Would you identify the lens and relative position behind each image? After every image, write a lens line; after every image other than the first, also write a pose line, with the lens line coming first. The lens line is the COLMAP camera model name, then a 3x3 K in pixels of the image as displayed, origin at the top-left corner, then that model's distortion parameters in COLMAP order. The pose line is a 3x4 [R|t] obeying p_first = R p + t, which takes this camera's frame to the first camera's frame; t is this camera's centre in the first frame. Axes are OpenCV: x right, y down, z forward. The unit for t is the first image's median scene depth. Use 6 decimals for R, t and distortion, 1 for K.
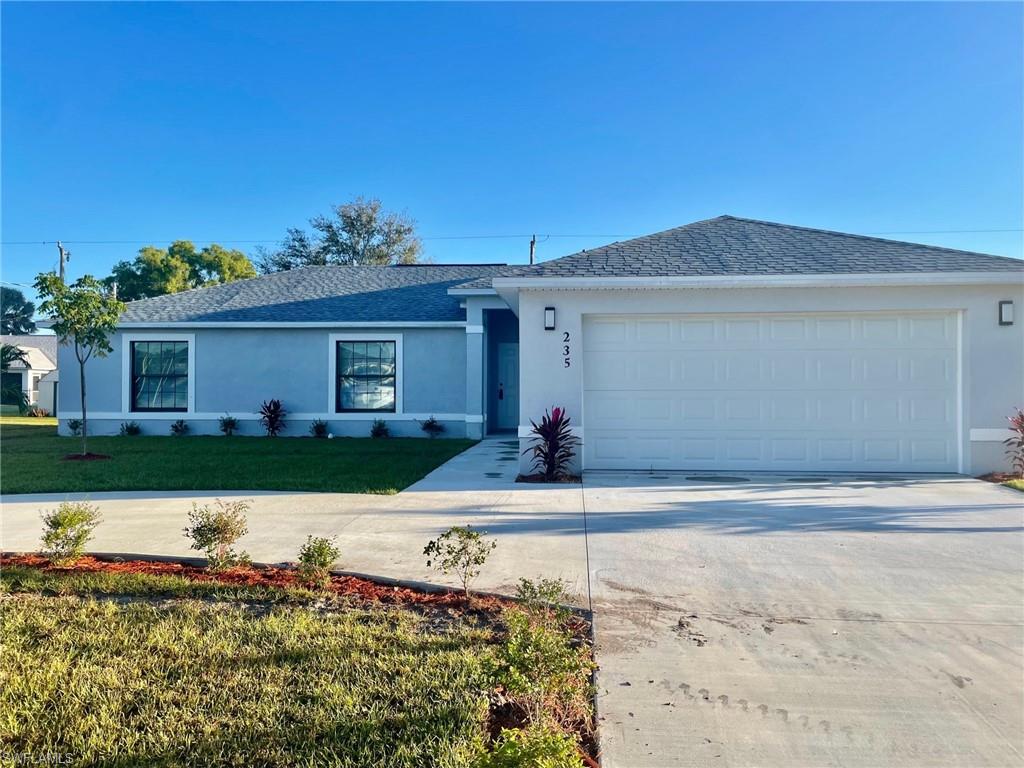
lens RADIAL K [[780.4, 0, 512.0], [0, 780.4, 384.0], [0, 0, 1]] dist [0.065408, 0.000047]
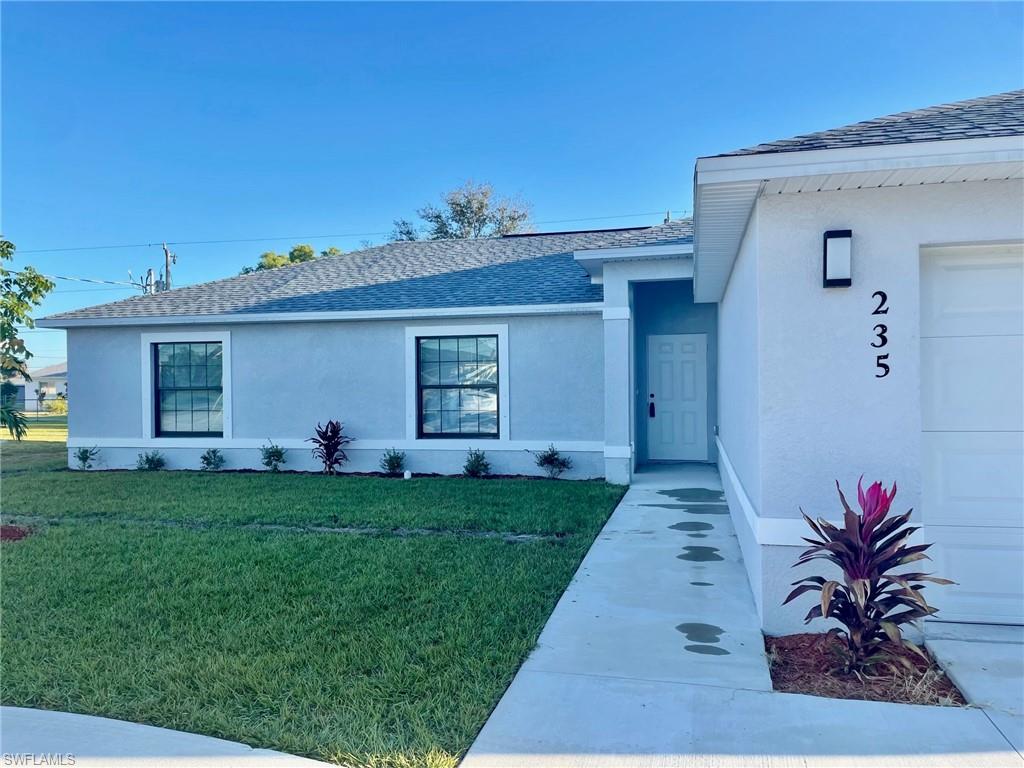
lens RADIAL K [[780.4, 0, 512.0], [0, 780.4, 384.0], [0, 0, 1]] dist [0.065408, 0.000047]
pose [[0.988422, -0.012259, -0.151235, -0.032917], [0.012411, 0.999923, 0.000059, -0.011441], [0.151223, -0.001935, 0.988498, 0.316376]]
